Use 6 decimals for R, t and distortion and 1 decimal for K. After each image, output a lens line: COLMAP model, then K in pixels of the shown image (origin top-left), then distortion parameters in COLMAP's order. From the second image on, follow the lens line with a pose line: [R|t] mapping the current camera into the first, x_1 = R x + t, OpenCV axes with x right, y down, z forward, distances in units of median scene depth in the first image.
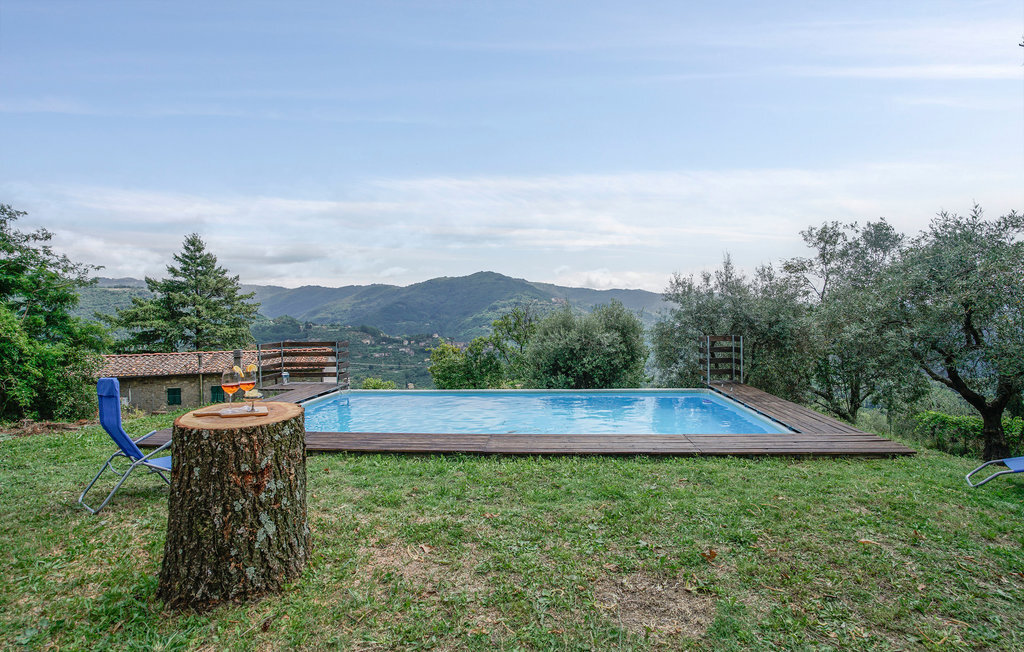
lens RADIAL K [[471.1, 0, 505.5], [0, 471.1, 321.6], [0, 0, 1]] dist [-0.050156, 0.017296]
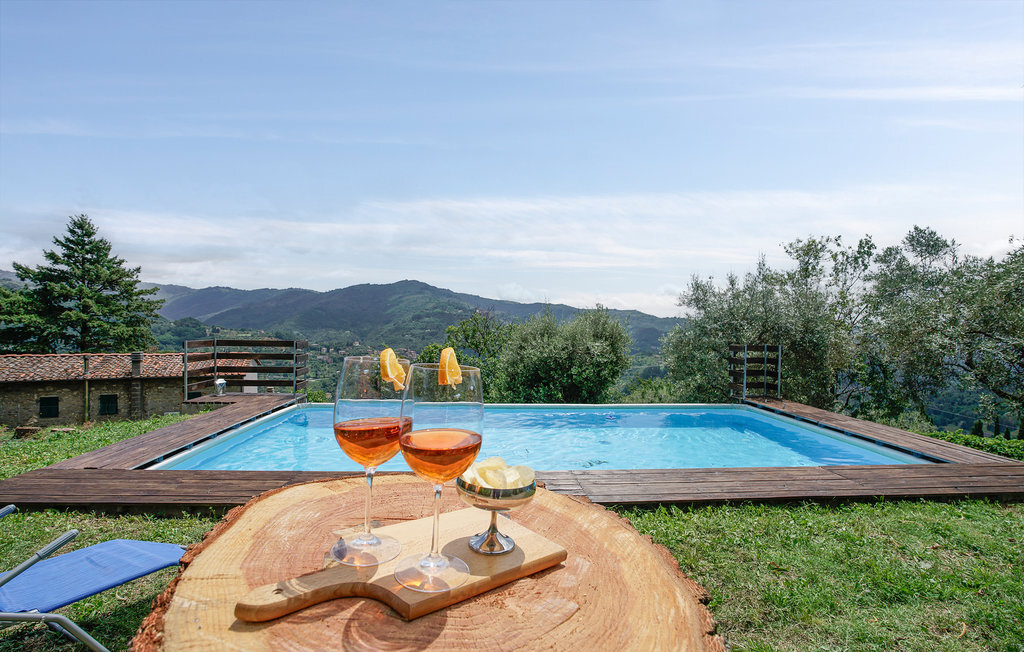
lens RADIAL K [[471.1, 0, 506.8], [0, 471.1, 329.9], [0, 0, 1]] dist [-0.050156, 0.017296]
pose [[0.986274, 0.030381, 0.162296, -0.049553], [-0.029366, 0.999531, -0.008653, 0.007595], [-0.162483, 0.003769, 0.986704, 0.065246]]
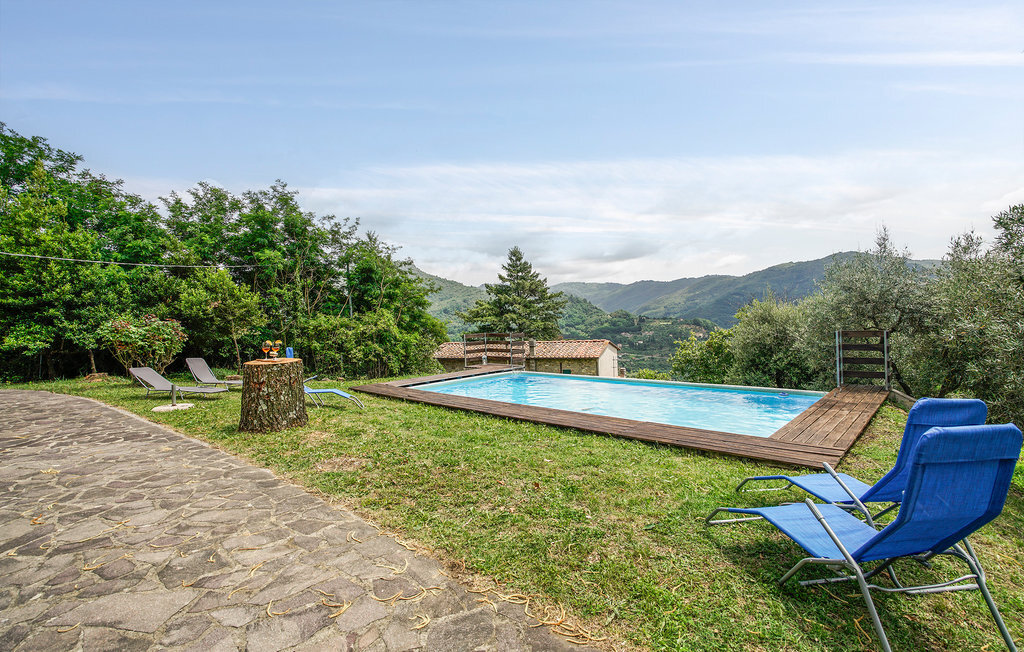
lens RADIAL K [[471.1, 0, 511.0], [0, 471.1, 324.3], [0, 0, 1]] dist [-0.050156, 0.017296]
pose [[0.781772, -0.001554, -0.623563, 0.153868], [0.014091, 0.999786, 0.015176, -0.000592], [0.623405, -0.020651, 0.781626, -0.007128]]
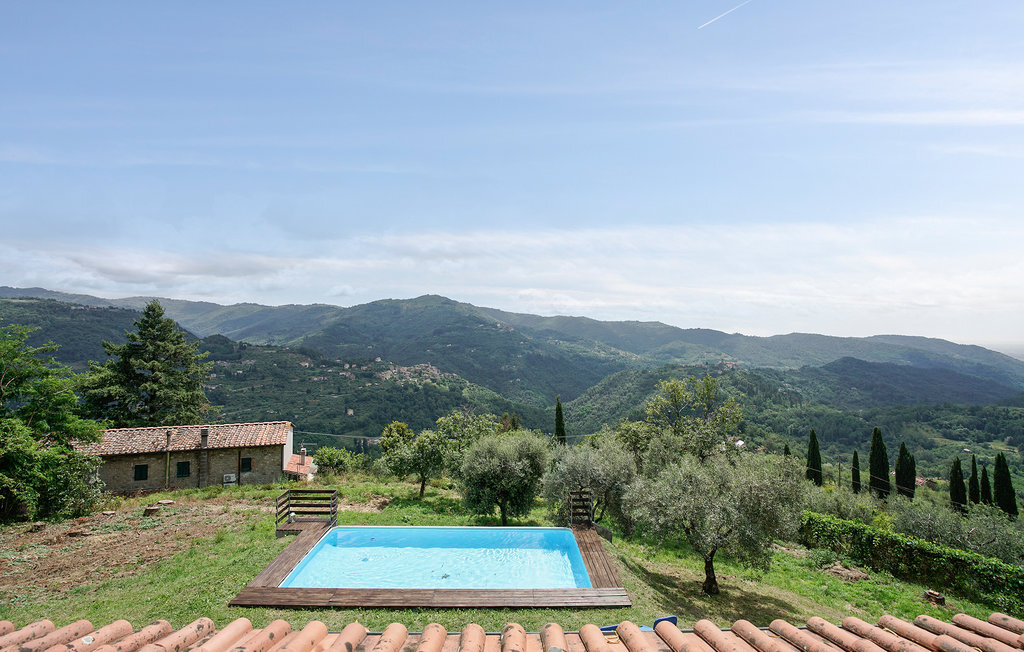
lens RADIAL K [[471.1, 0, 510.5], [0, 471.1, 318.4], [0, 0, 1]] dist [-0.050156, 0.017296]
pose [[0.991673, 0.034140, 0.124170, 0.000698], [-0.026729, 0.997788, -0.060870, -0.152654], [-0.125973, 0.057044, 0.990392, -0.196387]]
